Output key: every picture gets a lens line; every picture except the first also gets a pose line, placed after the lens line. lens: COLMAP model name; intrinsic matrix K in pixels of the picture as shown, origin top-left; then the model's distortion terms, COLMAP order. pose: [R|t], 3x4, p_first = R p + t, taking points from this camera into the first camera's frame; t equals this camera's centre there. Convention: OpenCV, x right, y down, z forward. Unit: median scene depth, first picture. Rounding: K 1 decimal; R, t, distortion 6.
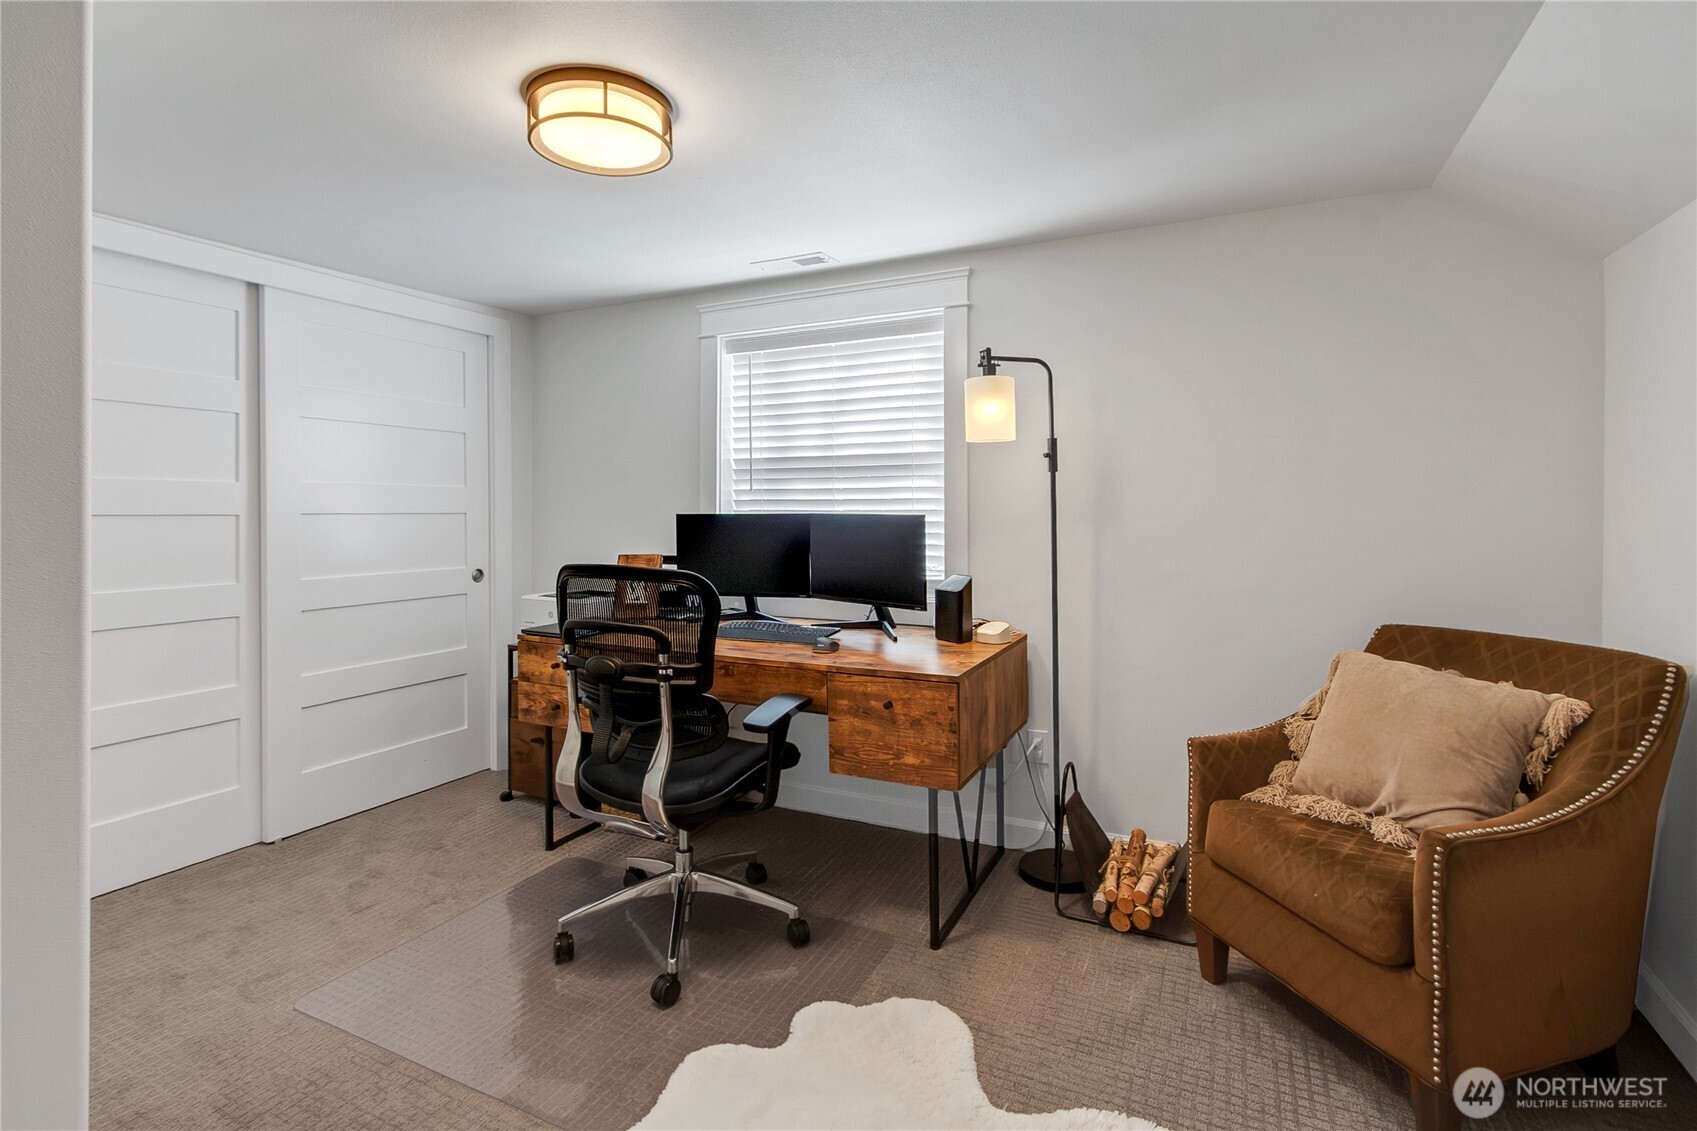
lens RADIAL K [[787.7, 0, 840.4], [0, 787.7, 540.5], [0, 0, 1]] dist [0.000951, -0.000291]
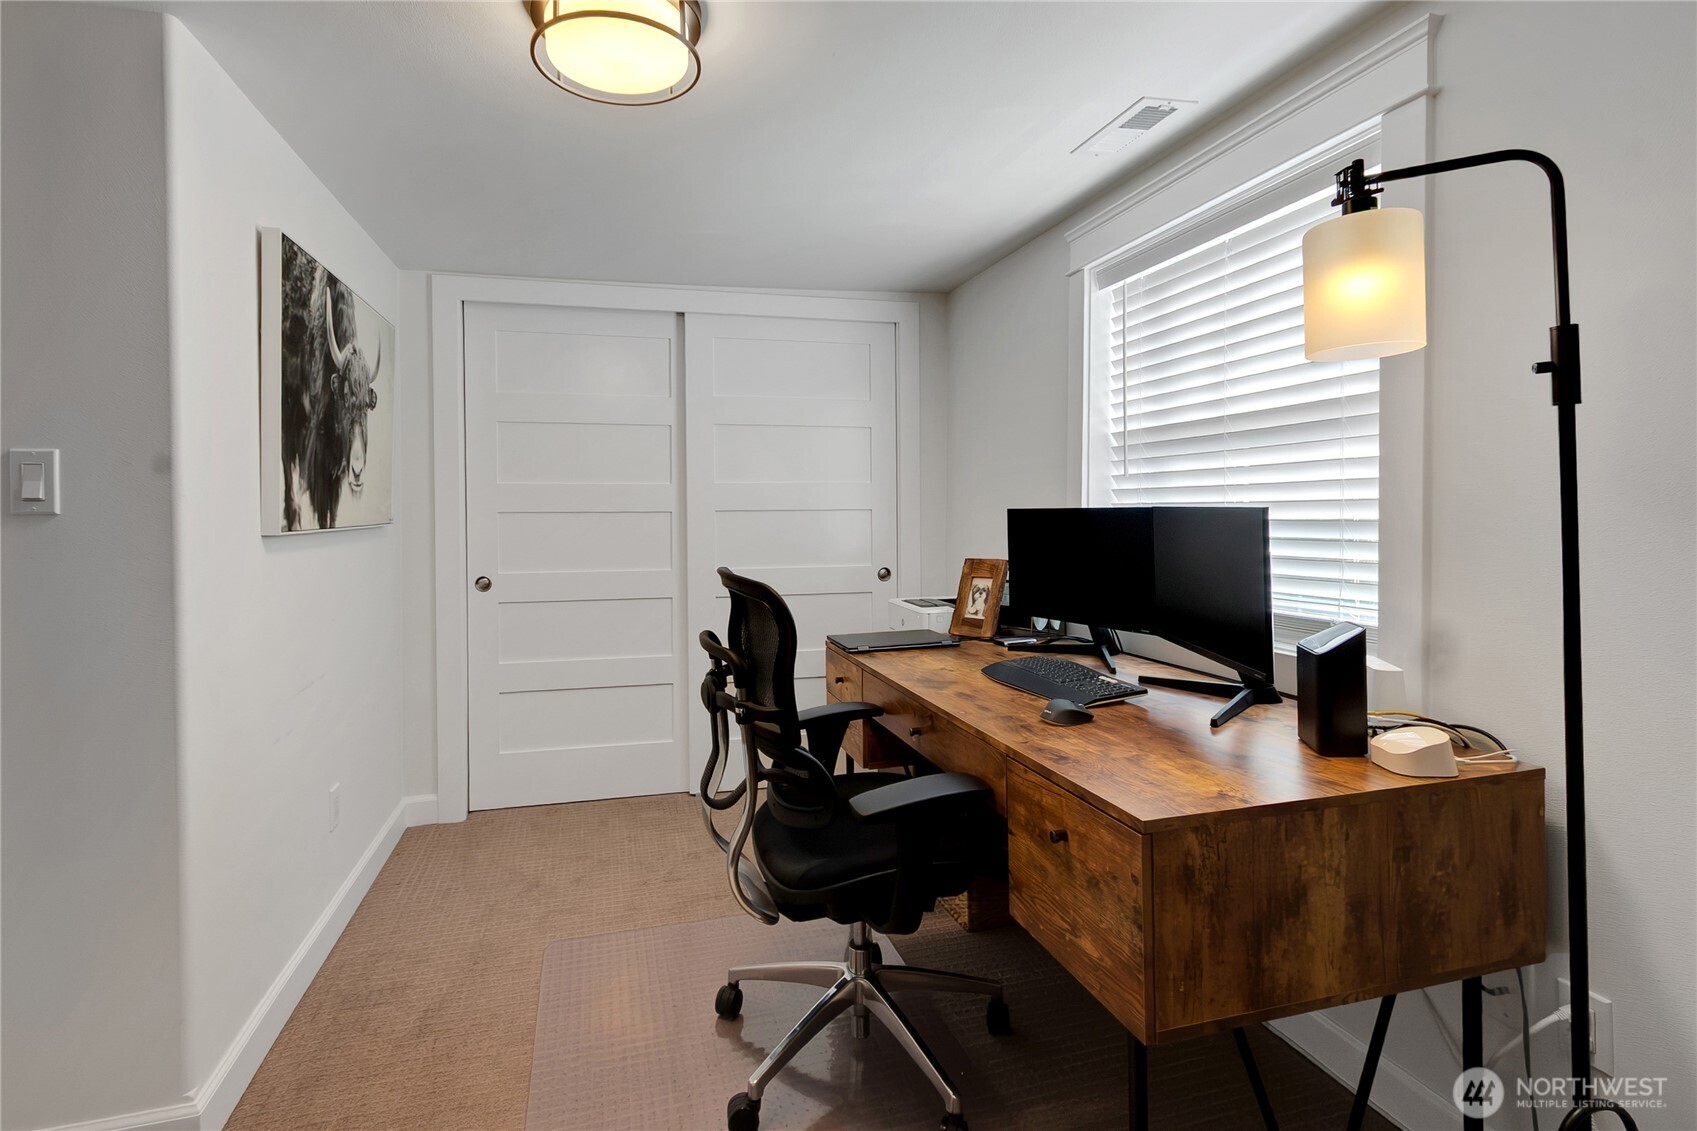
lens RADIAL K [[810.5, 0, 845.6], [0, 810.5, 537.5], [0, 0, 1]] dist [0.003059, -0.000060]
pose [[0.666198, 0.022342, -0.745440, 0.308337], [-0.025280, 0.999653, 0.007369, -0.007862], [0.745346, 0.013935, 0.666532, 0.378663]]
